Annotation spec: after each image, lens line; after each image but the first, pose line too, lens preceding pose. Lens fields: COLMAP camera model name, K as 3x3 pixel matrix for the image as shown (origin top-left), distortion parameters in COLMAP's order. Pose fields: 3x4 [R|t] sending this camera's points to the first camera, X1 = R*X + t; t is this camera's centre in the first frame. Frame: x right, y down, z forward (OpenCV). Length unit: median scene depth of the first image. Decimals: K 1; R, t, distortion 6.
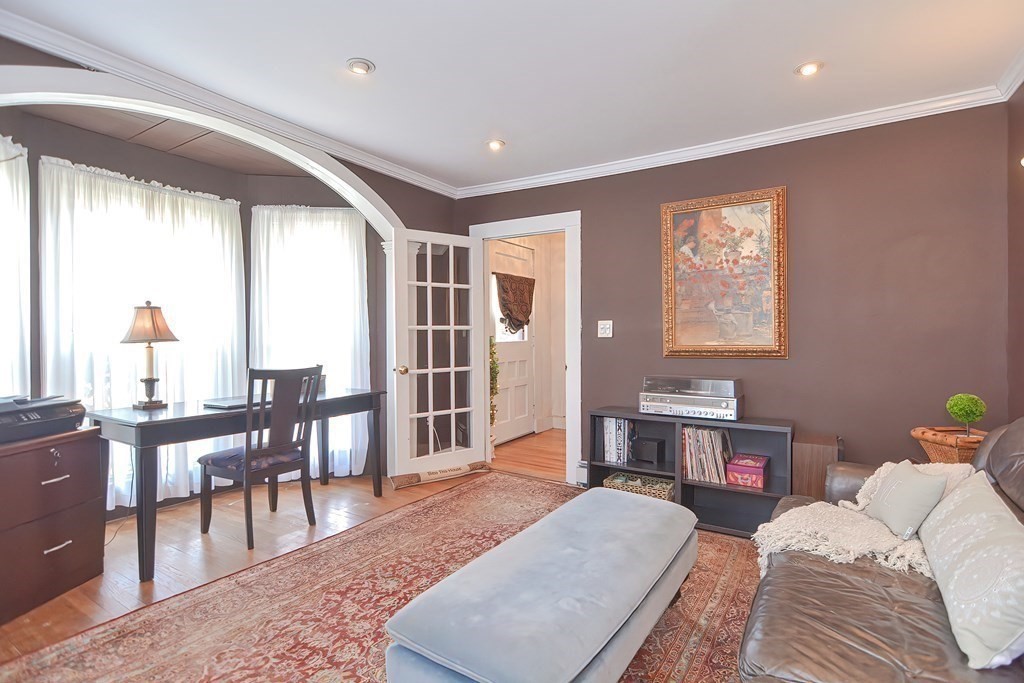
lens RADIAL K [[494.0, 0, 518.2], [0, 494.0, 337.7], [0, 0, 1]] dist [0.001361, -0.009259]
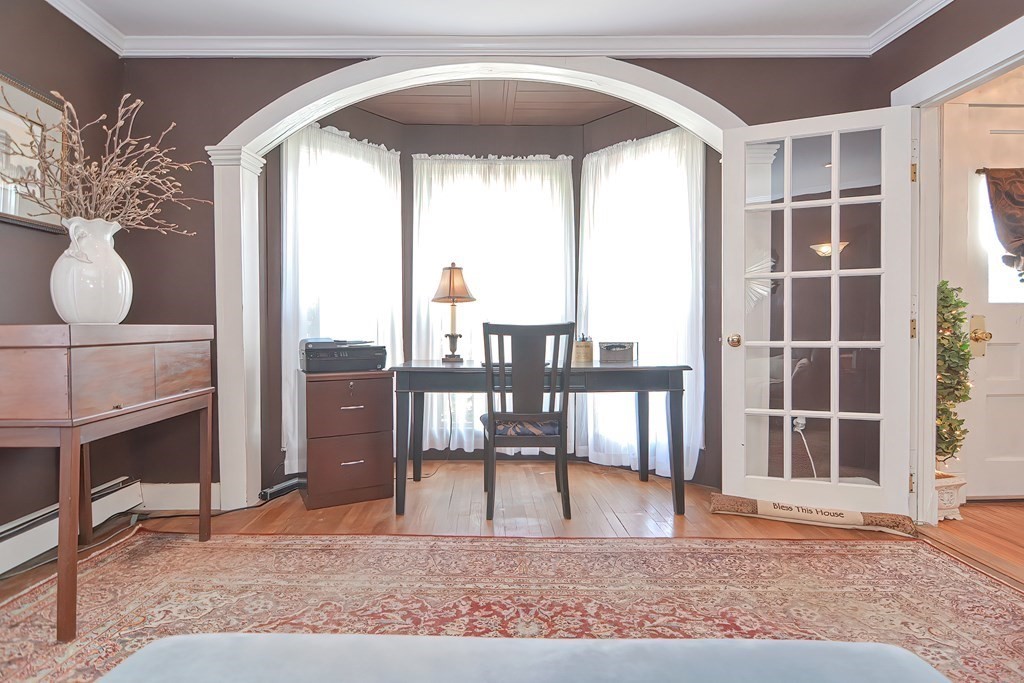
lens RADIAL K [[513.6, 0, 491.3], [0, 513.6, 337.6], [0, 0, 1]] dist [0.001919, -0.006868]
pose [[0.523321, 0.016184, -0.851982, 0.222687], [-0.005630, 0.999863, 0.015535, 0.062550], [0.852117, -0.003333, 0.523341, 0.419466]]
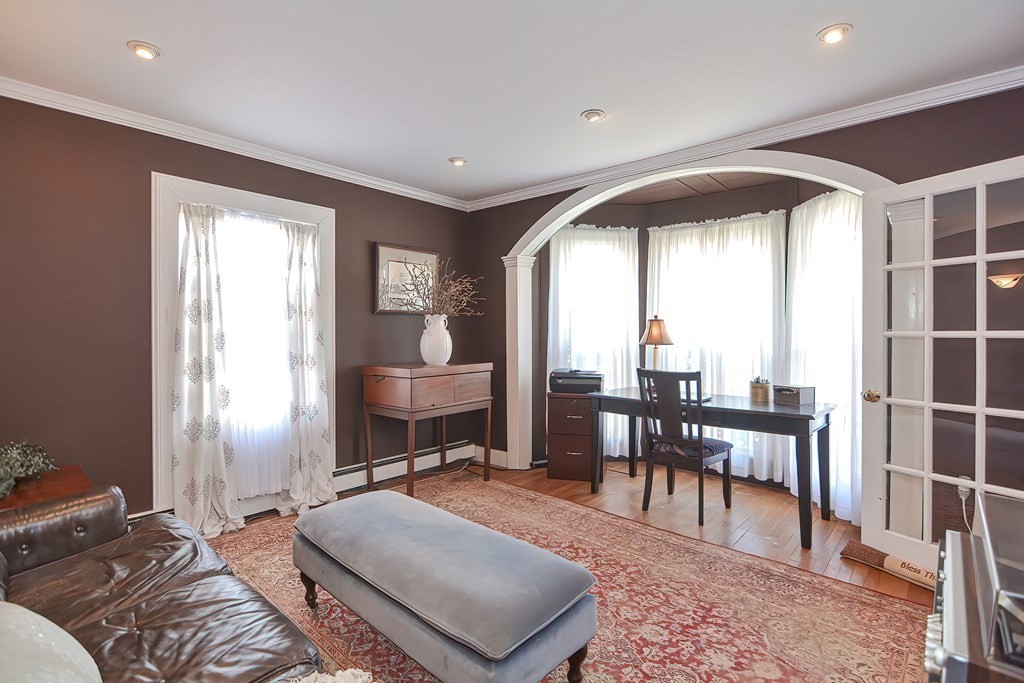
lens RADIAL K [[494.0, 0, 518.2], [0, 494.0, 337.7], [0, 0, 1]] dist [0.001361, -0.009259]
pose [[-0.171443, 0.014530, -0.985087, 0.627214], [-0.009086, 0.999825, 0.016329, -0.026624], [0.985152, 0.011750, -0.171281, 0.744018]]
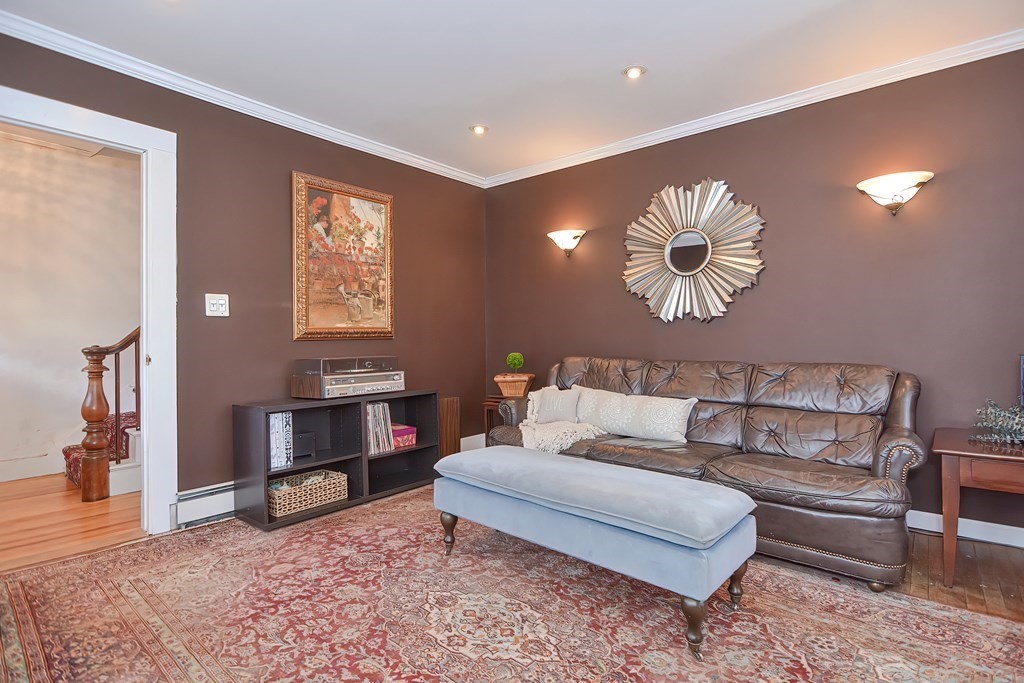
lens RADIAL K [[494.0, 0, 518.2], [0, 494.0, 337.7], [0, 0, 1]] dist [0.001361, -0.009259]
pose [[0.134815, 0.003957, 0.990863, -0.591730], [0.012507, 0.999906, -0.005695, 0.048996], [-0.990792, 0.013161, 0.134753, 0.515147]]
